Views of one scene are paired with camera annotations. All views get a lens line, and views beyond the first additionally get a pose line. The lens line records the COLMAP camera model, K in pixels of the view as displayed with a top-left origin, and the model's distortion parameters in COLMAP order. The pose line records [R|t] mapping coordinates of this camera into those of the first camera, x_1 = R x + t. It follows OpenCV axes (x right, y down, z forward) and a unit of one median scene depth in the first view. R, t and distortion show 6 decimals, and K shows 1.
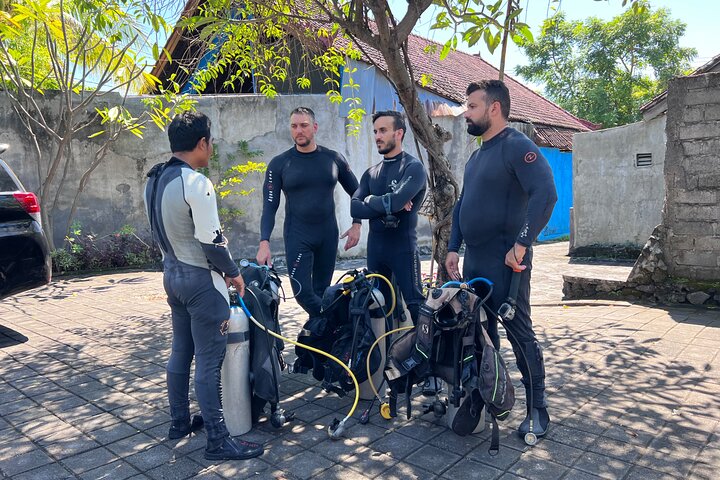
lens RADIAL K [[589.0, 0, 361.8], [0, 589.0, 245.5], [0, 0, 1]] dist [0.013680, -0.006737]
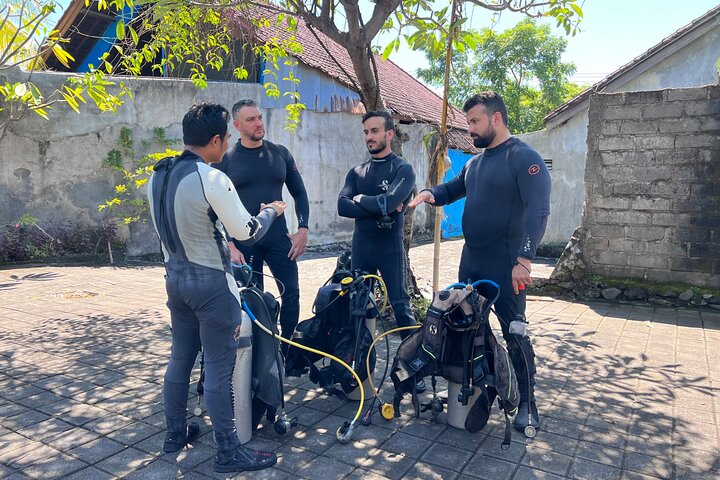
lens RADIAL K [[588.3, 0, 360.0], [0, 588.3, 240.0], [0, 0, 1]] dist [0.013498, -0.005267]
pose [[0.977069, 0.014165, 0.212453, -0.175594], [-0.015072, 0.999883, 0.002649, -0.010827], [-0.212391, -0.005791, 0.977168, 0.023722]]
